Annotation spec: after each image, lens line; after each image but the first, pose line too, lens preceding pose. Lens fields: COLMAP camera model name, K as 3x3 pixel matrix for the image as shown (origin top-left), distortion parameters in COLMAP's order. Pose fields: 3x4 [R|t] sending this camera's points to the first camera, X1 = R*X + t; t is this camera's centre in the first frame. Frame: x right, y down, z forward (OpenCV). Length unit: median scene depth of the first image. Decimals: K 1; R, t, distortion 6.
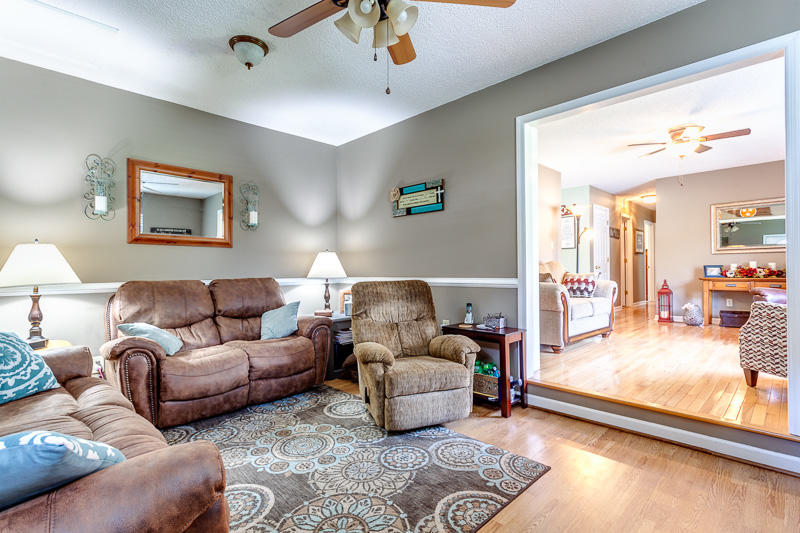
lens RADIAL K [[392.4, 0, 400.0], [0, 392.4, 266.5], [0, 0, 1]] dist [0.001566, 0.000378]
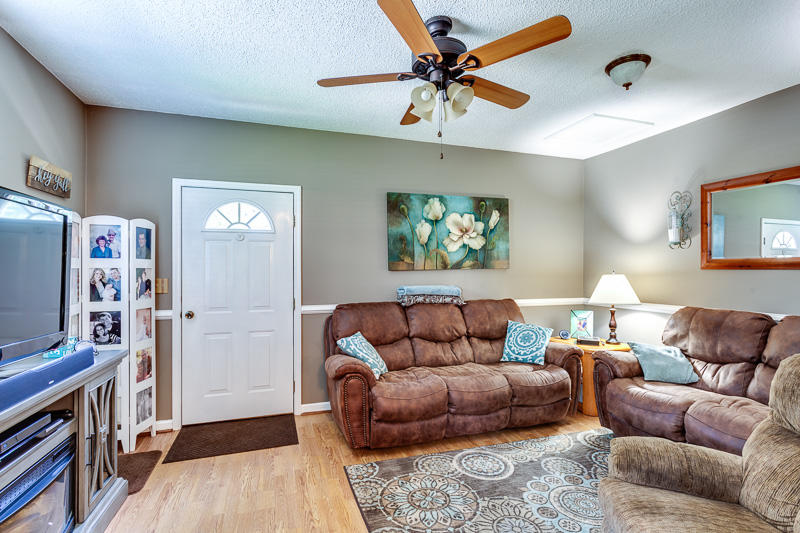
lens RADIAL K [[376.0, 0, 400.0], [0, 376.0, 269.4], [0, 0, 1]] dist [0.000842, 0.000413]
pose [[-0.449149, 0.001599, -0.893455, 0.659192], [0.014990, 0.999871, -0.005746, -0.080629], [0.893331, -0.015974, -0.449115, 0.921161]]
